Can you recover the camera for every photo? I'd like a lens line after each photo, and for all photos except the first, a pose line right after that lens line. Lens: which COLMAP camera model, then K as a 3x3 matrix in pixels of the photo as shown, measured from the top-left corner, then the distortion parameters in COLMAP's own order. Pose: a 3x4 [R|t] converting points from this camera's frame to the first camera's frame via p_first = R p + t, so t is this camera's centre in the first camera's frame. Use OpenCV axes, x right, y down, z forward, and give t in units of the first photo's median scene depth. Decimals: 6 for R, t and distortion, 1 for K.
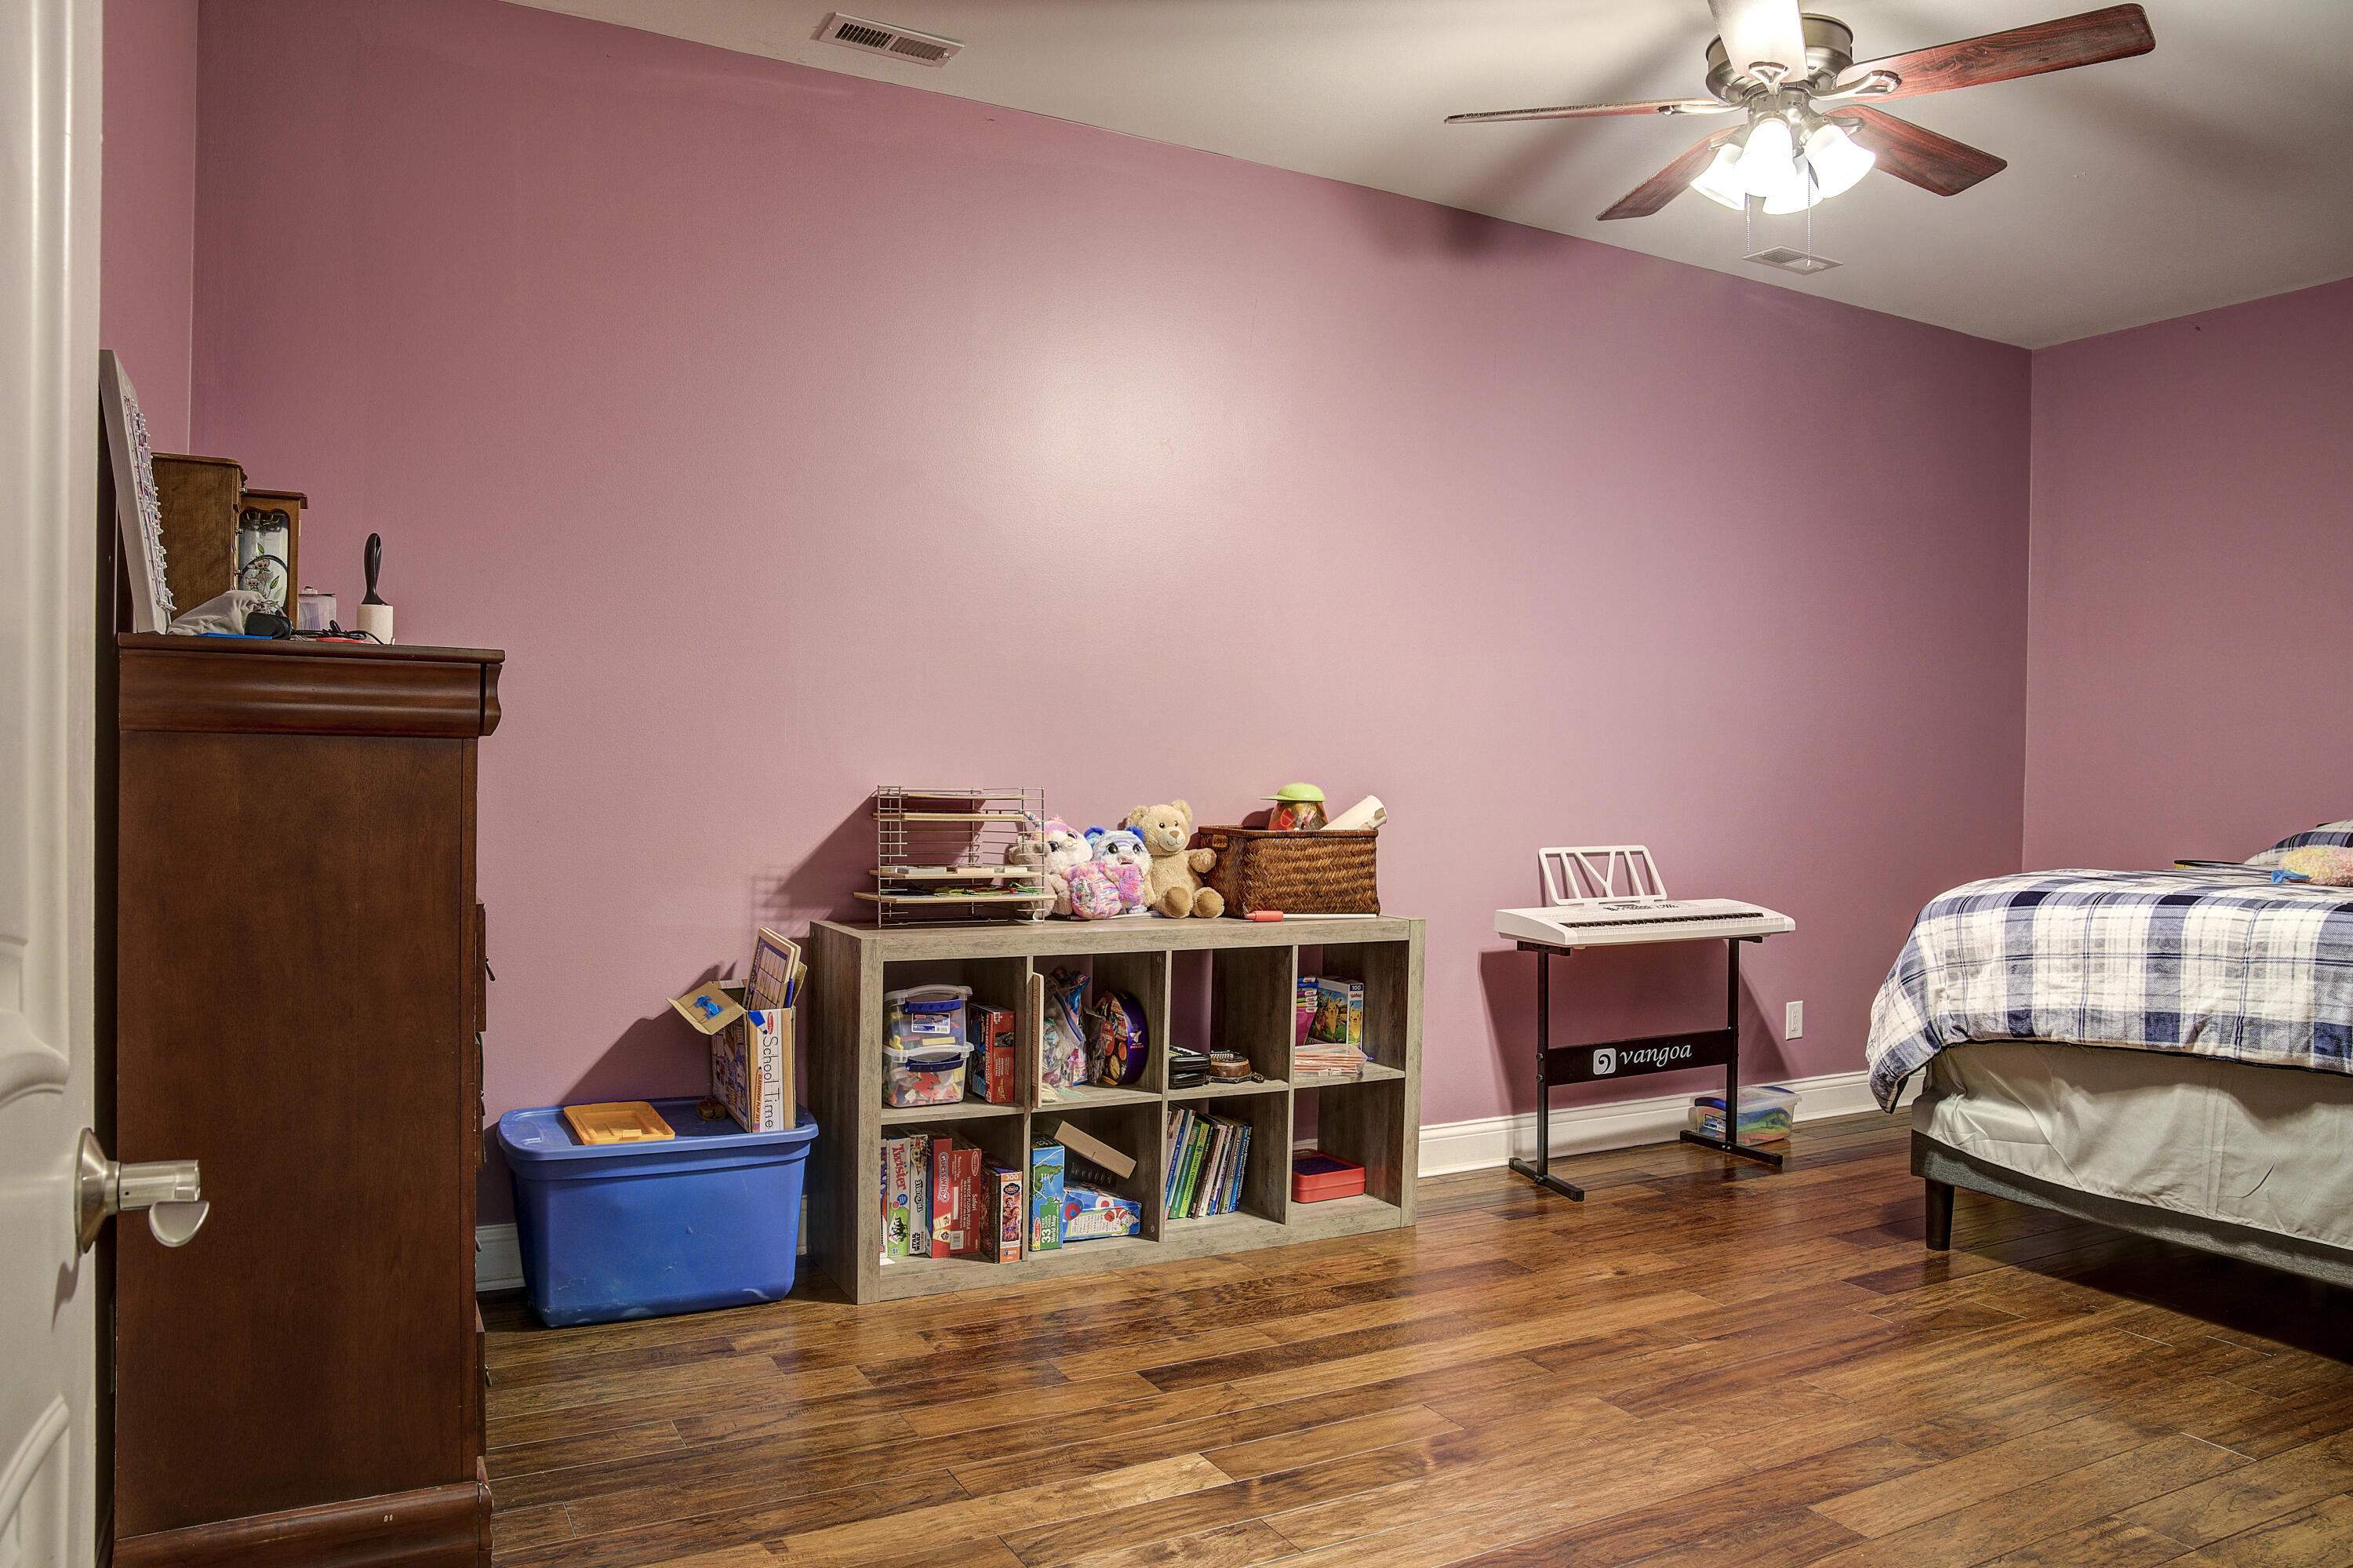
lens RADIAL K [[1640.8, 0, 1176.5], [0, 1640.8, 784.0], [0, 0, 1]] dist [-0.123731, 0.110844]
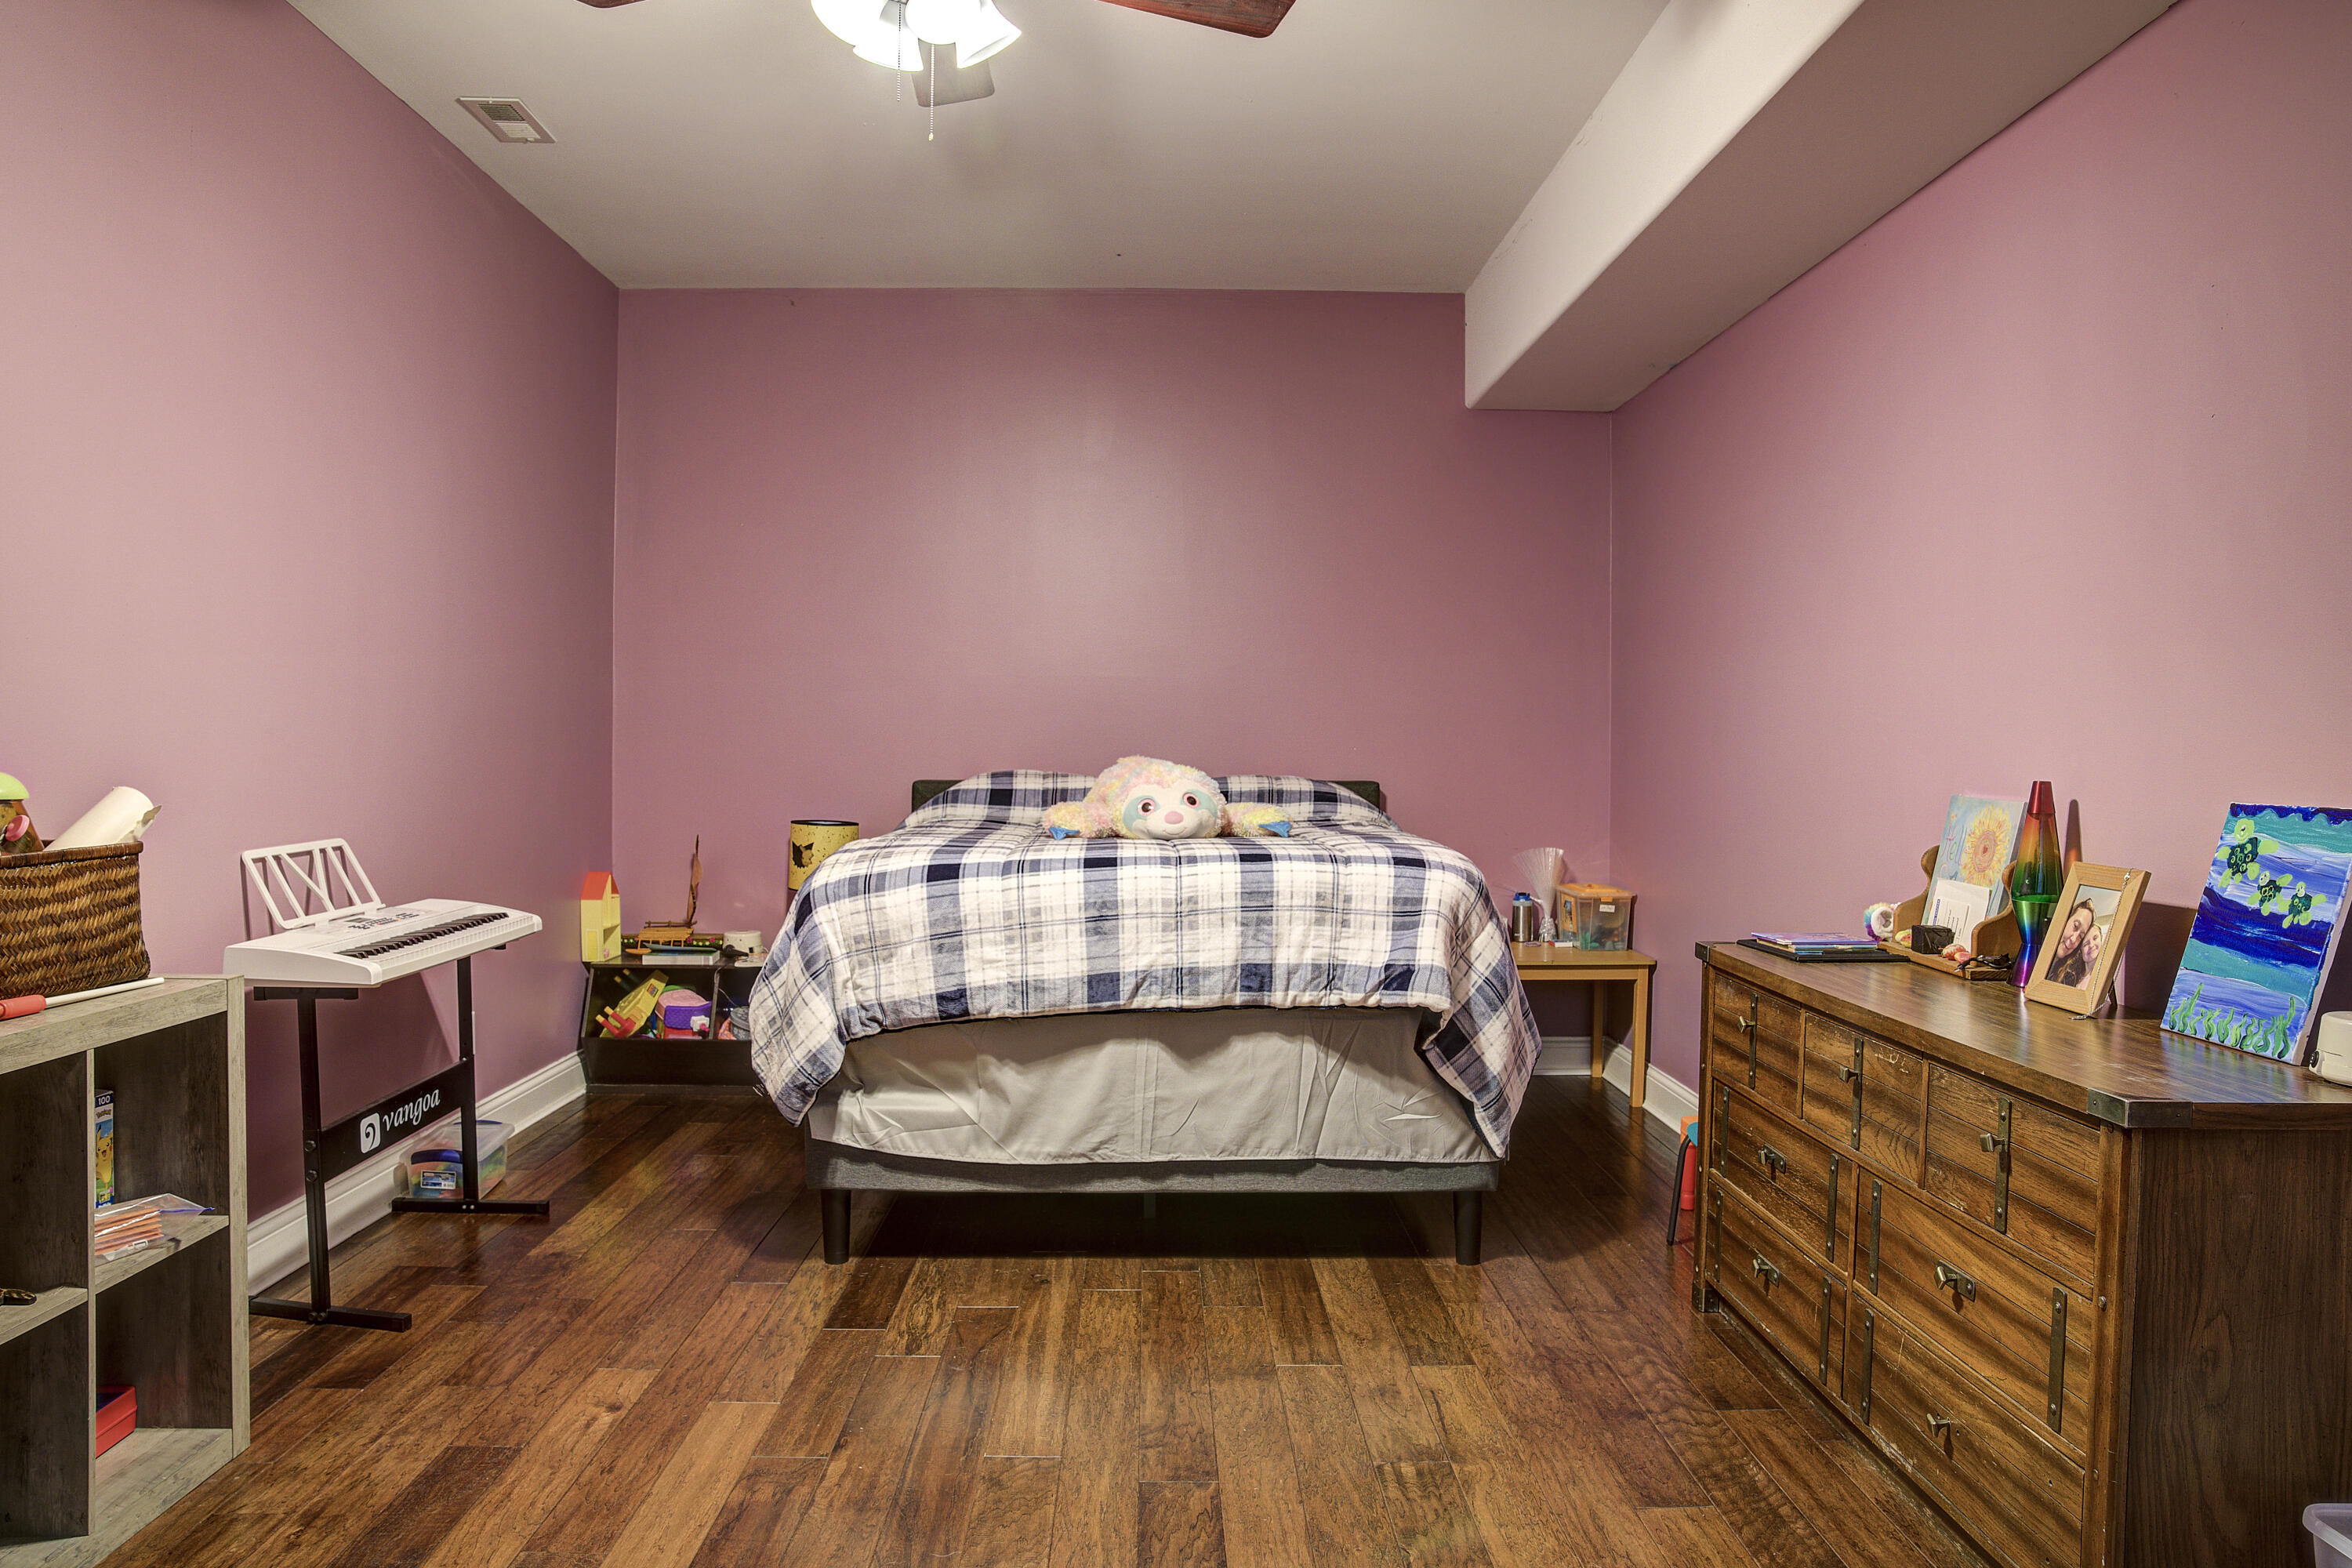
lens RADIAL K [[1640.1, 0, 1176.0], [0, 1640.1, 784.0], [0, 0, 1]] dist [-0.123731, 0.110844]
pose [[0.471628, -0.033979, 0.881143, -0.261323], [0.011020, 0.999406, 0.032641, -0.010831], [-0.881729, -0.005684, 0.471722, 0.434755]]
